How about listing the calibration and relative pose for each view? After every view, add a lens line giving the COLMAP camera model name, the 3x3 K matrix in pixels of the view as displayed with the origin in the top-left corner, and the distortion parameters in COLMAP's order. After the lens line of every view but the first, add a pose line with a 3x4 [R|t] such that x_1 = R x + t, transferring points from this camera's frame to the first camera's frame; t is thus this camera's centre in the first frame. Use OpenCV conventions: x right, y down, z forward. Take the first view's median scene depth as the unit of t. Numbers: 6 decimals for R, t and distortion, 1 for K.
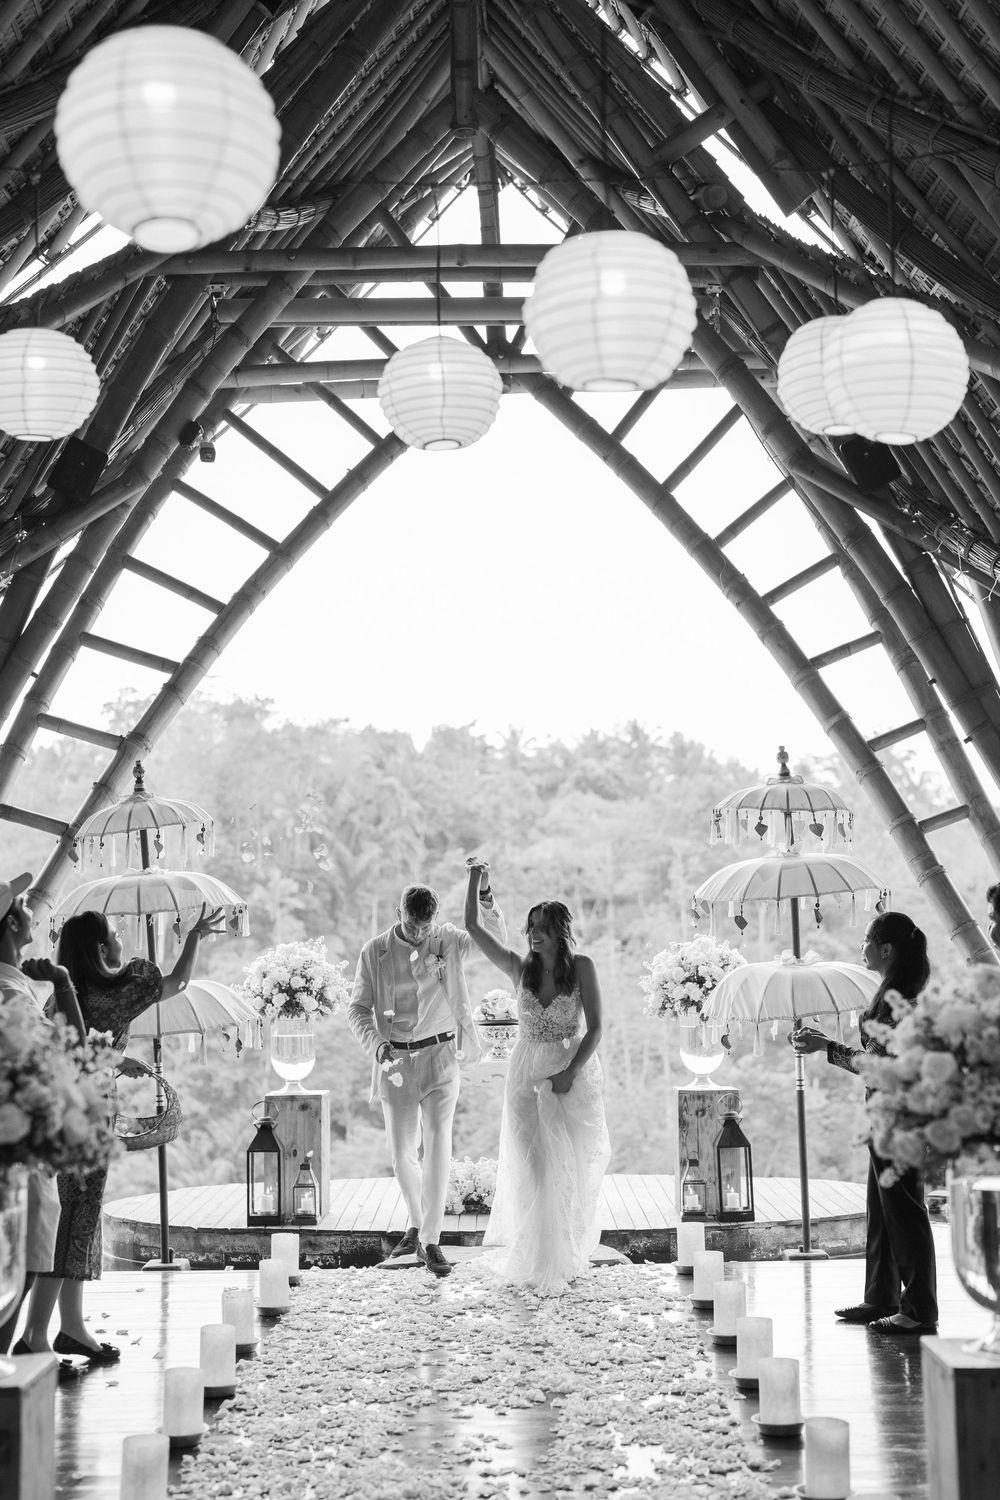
lens RADIAL K [[2841.1, 0, 499.2], [0, 2841.1, 705.8], [0, 0, 1]] dist [-0.337963, 3.740688]
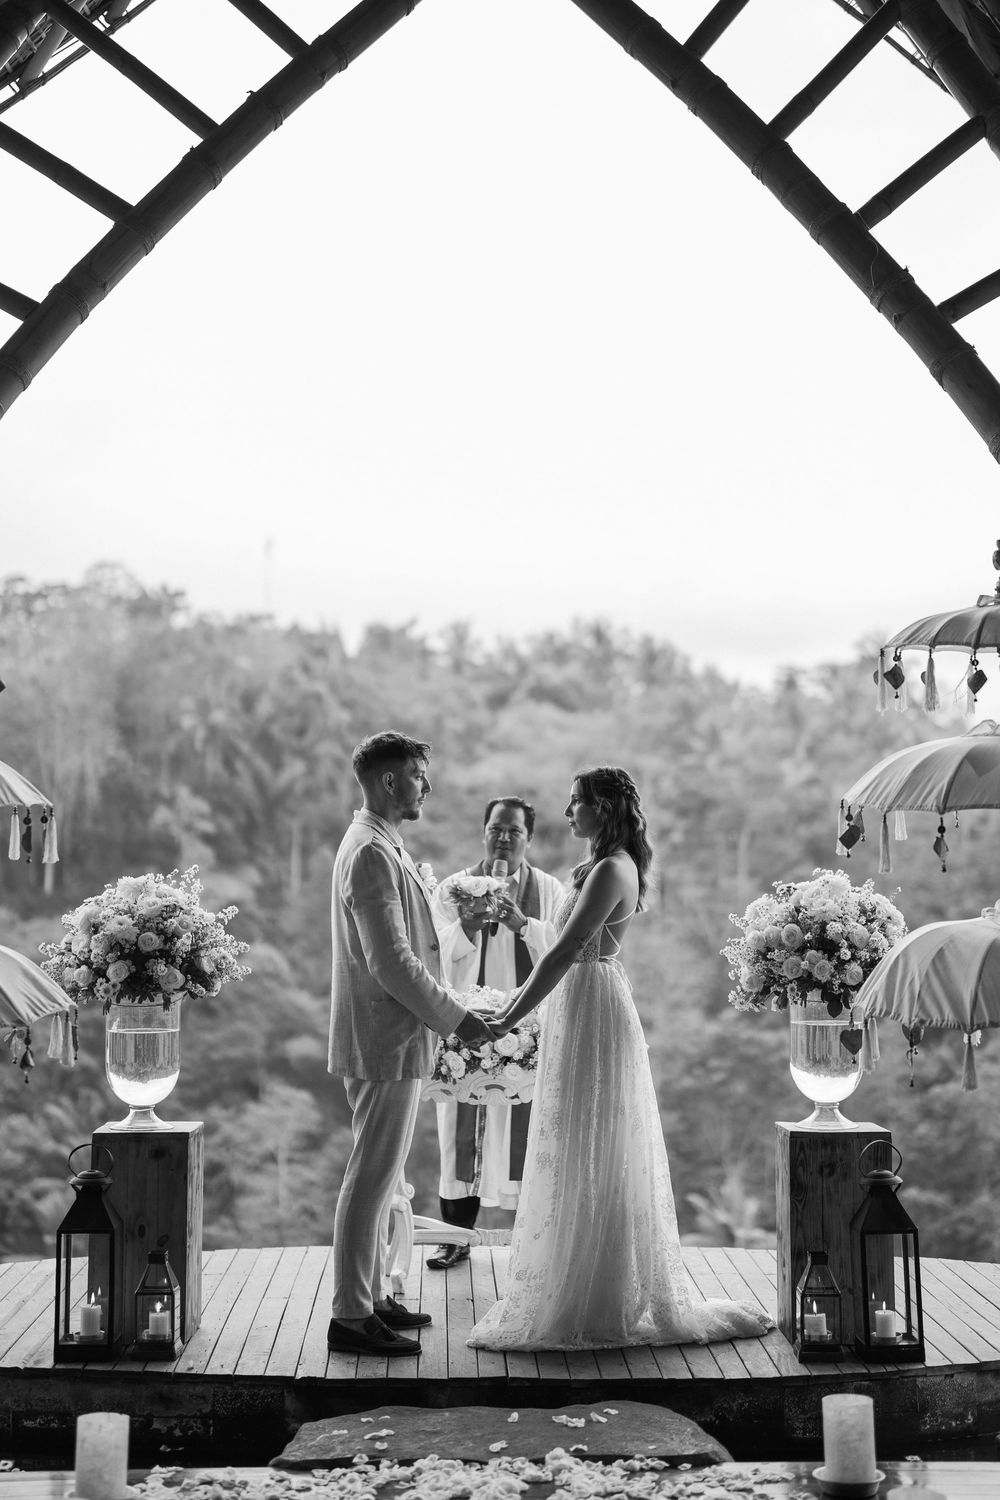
lens RADIAL K [[2841.1, 0, 499.2], [0, 2841.1, 705.8], [0, 0, 1]] dist [-0.337963, 3.740688]
pose [[0.999585, 0.013734, 0.025315, -0.013722], [-0.014343, 0.999608, 0.024039, 0.032611], [-0.024975, -0.024392, 0.999390, 0.403164]]
